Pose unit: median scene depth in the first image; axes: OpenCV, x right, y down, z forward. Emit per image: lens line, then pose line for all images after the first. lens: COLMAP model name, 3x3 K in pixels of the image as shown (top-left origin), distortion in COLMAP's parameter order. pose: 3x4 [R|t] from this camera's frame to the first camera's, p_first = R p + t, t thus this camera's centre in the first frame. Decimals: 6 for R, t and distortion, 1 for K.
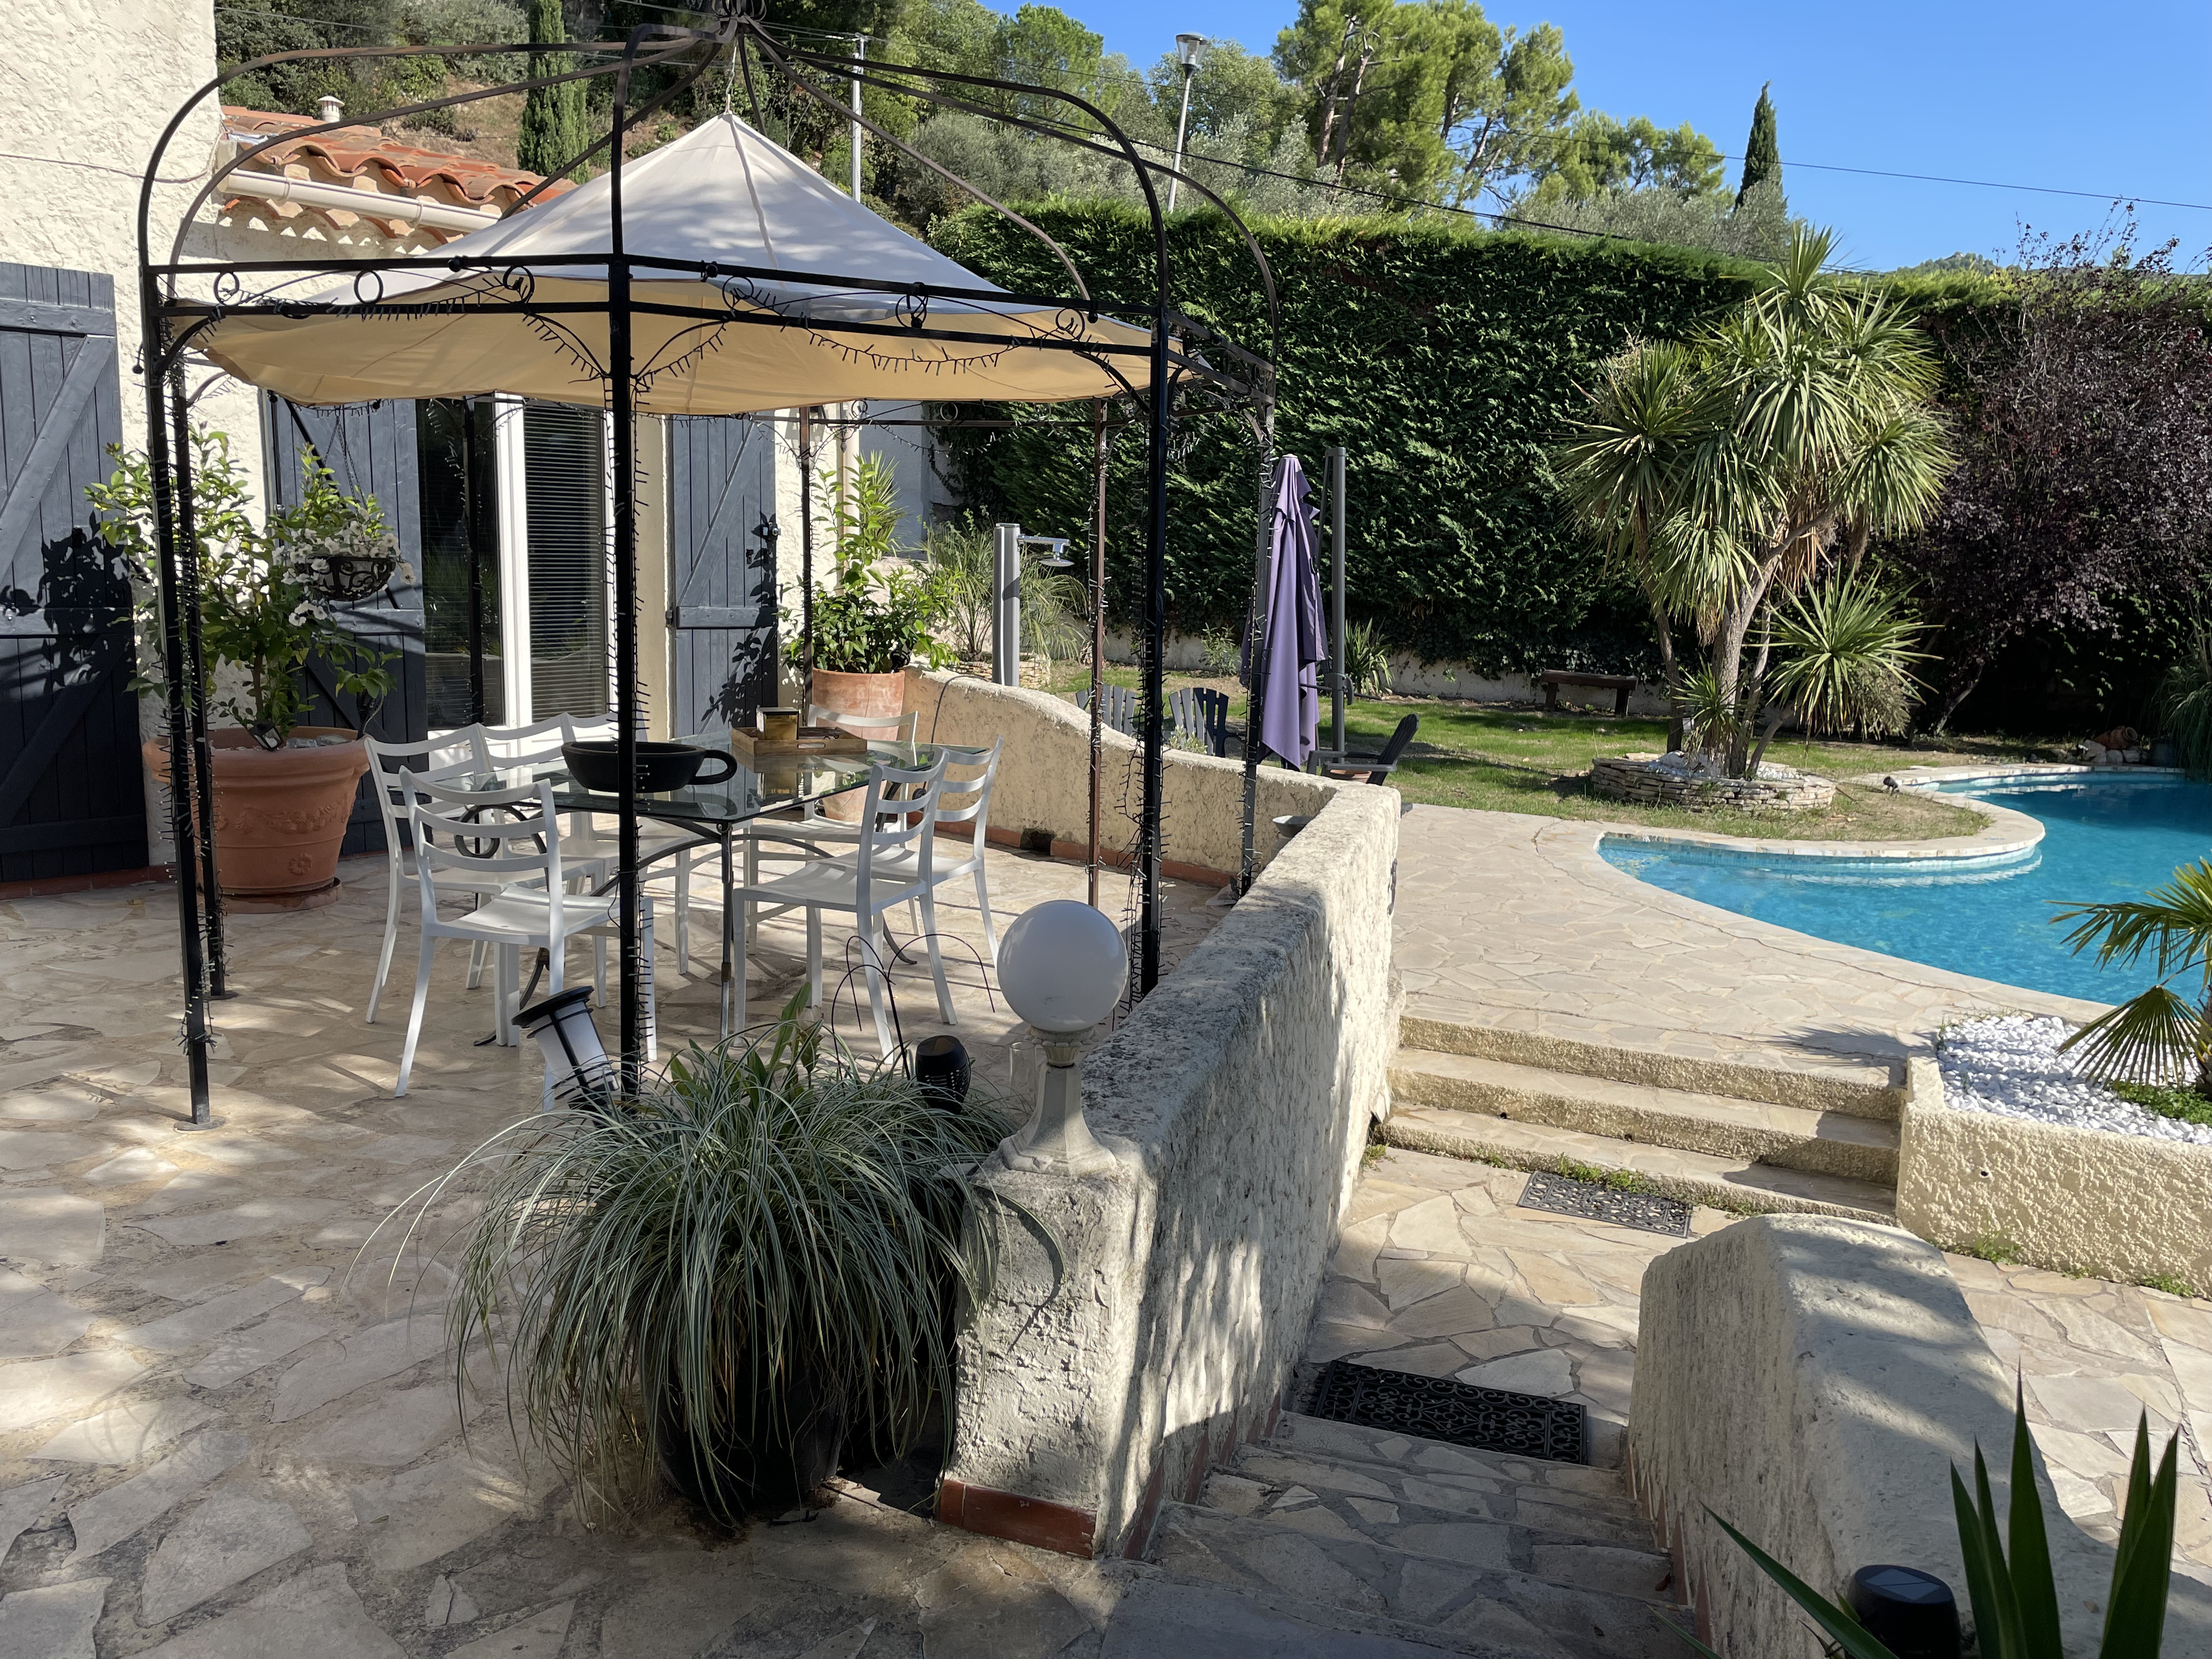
lens RADIAL K [[1660.5, 0, 1112.7], [0, 1660.5, 825.8], [0, 0, 1]] dist [0.074386, -0.086499]
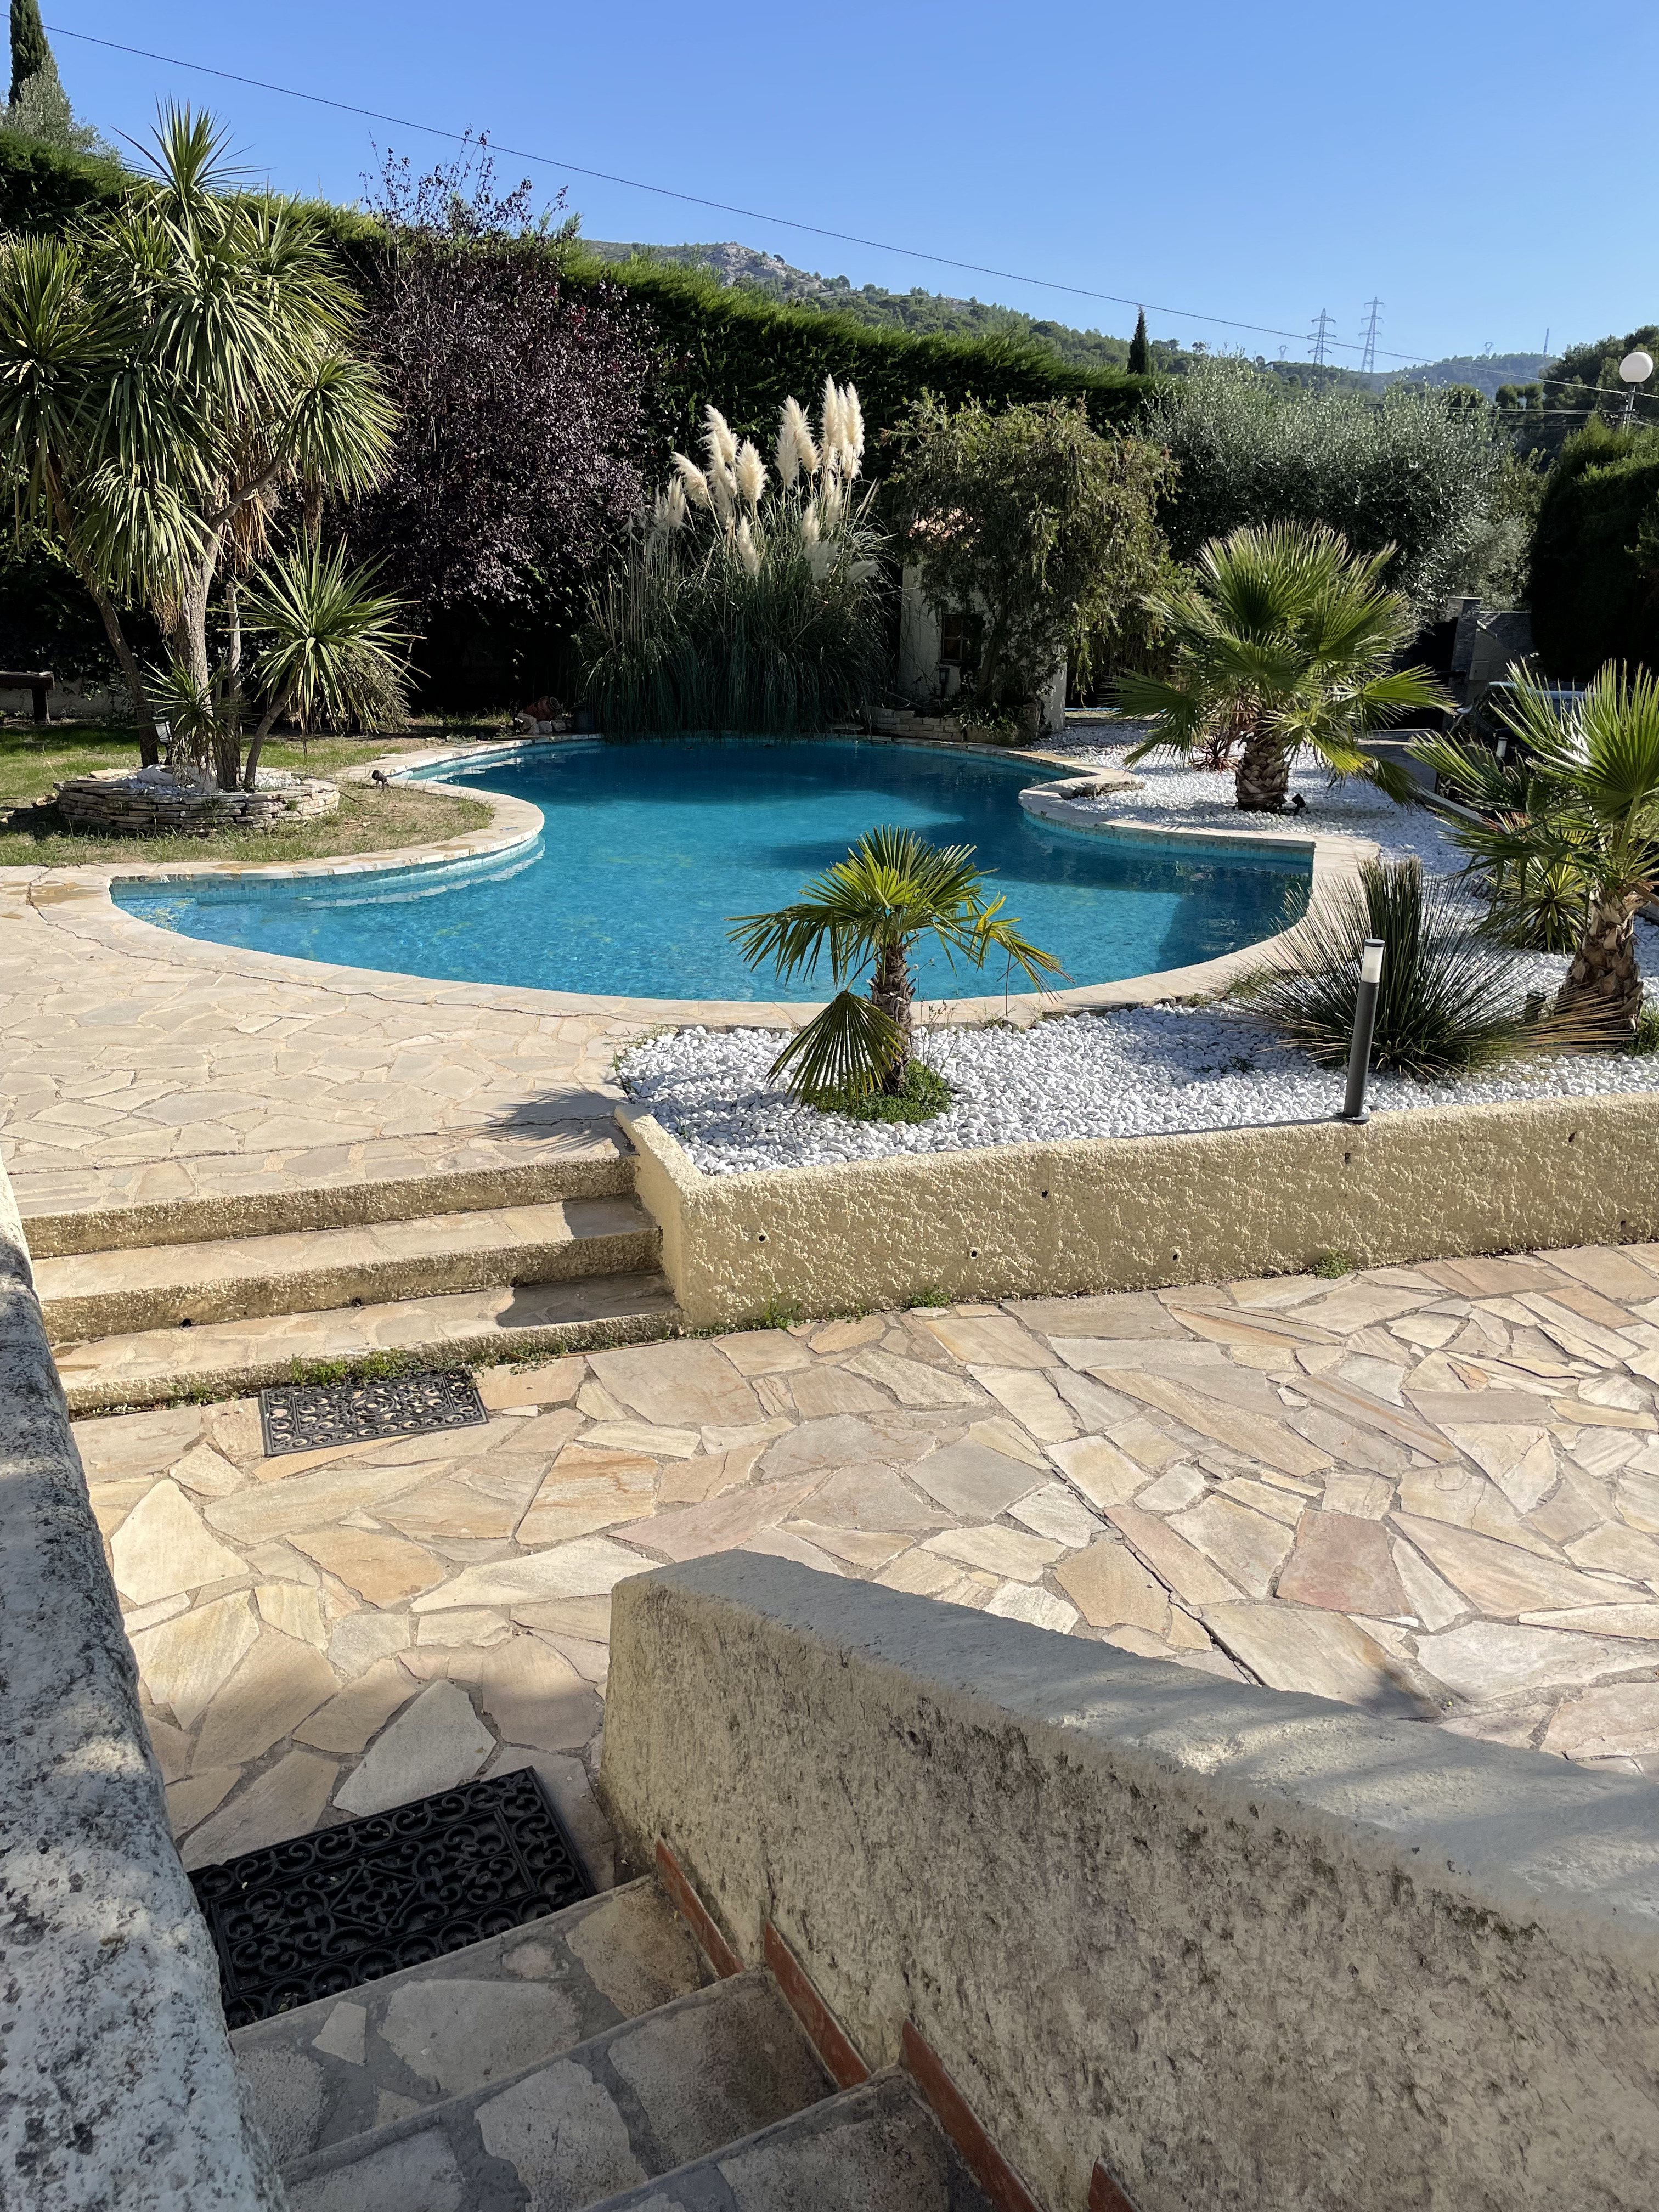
lens RADIAL K [[1660.5, 0, 817.8], [0, 1660.5, 1115.0], [0, 0, 1]] dist [0.074386, -0.086499]
pose [[0.729525, -0.234674, 0.642434, -0.007139], [0.118273, 0.968428, 0.219450, -0.022864], [-0.673650, -0.084112, 0.734248, 0.157228]]
